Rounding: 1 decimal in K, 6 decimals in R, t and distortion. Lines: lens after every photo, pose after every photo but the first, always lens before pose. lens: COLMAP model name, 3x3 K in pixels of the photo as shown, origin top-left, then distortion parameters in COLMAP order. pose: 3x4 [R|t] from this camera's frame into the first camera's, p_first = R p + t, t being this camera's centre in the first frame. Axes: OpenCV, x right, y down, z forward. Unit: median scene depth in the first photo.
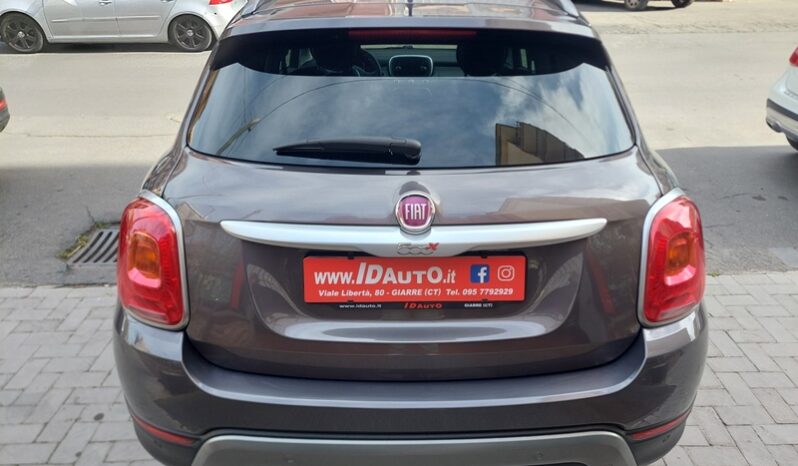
lens RADIAL K [[575.8, 0, 409.6], [0, 575.8, 222.7], [0, 0, 1]] dist [0.080531, -0.080434]
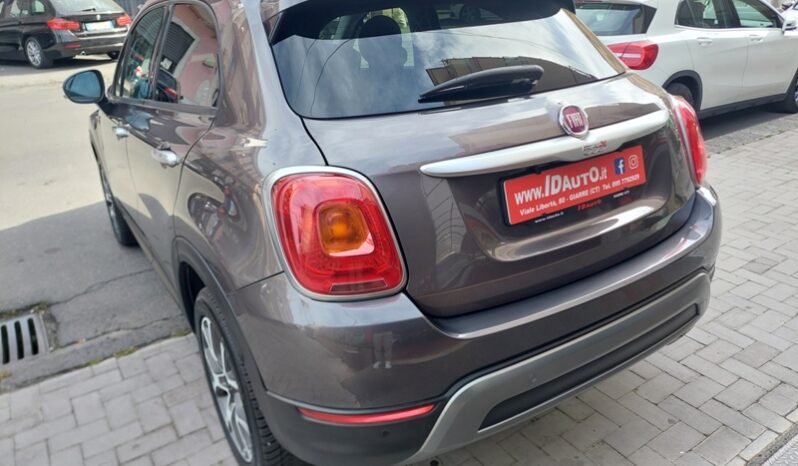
lens RADIAL K [[575.8, 0, 403.4], [0, 575.8, 231.8], [0, 0, 1]] dist [0.080531, -0.080434]
pose [[0.844814, -0.239568, 0.478432, -0.839828], [0.268705, 0.963191, 0.007826, 0.088674], [-0.462696, 0.121946, 0.878090, 0.178098]]
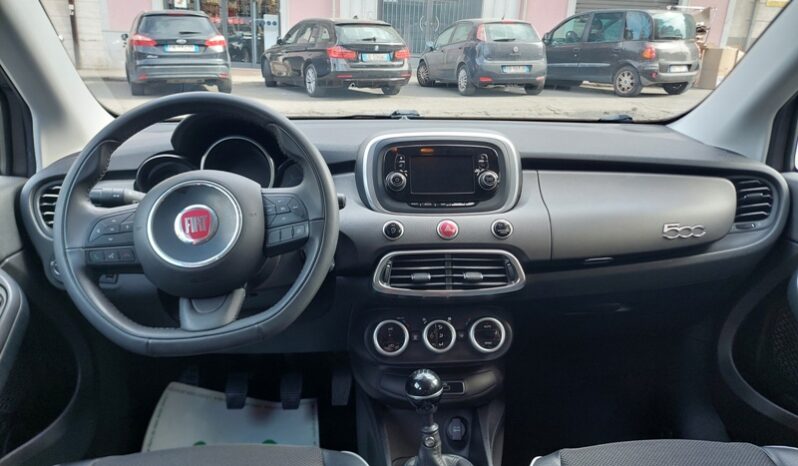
lens RADIAL K [[575.8, 0, 396.3], [0, 575.8, 228.4], [0, 0, 1]] dist [0.080531, -0.080434]
pose [[0.997837, -0.007656, 0.065293, -0.089132], [0.016790, 0.989937, -0.140510, -0.529326], [-0.063561, 0.141302, 0.987924, 1.904268]]
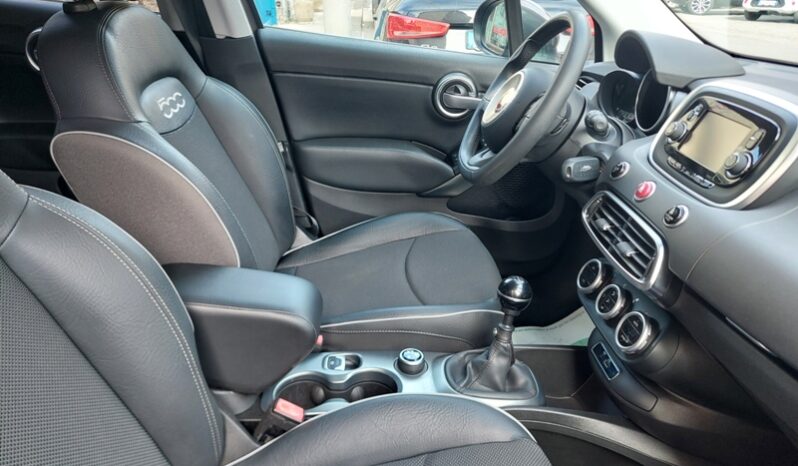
lens RADIAL K [[575.8, 0, 405.1], [0, 575.8, 224.3], [0, 0, 1]] dist [0.080531, -0.080434]
pose [[0.036167, 0.400320, -0.915661, 0.544278], [-0.461945, 0.819192, 0.339899, -0.679669], [0.886171, 0.410692, 0.214554, 2.231286]]
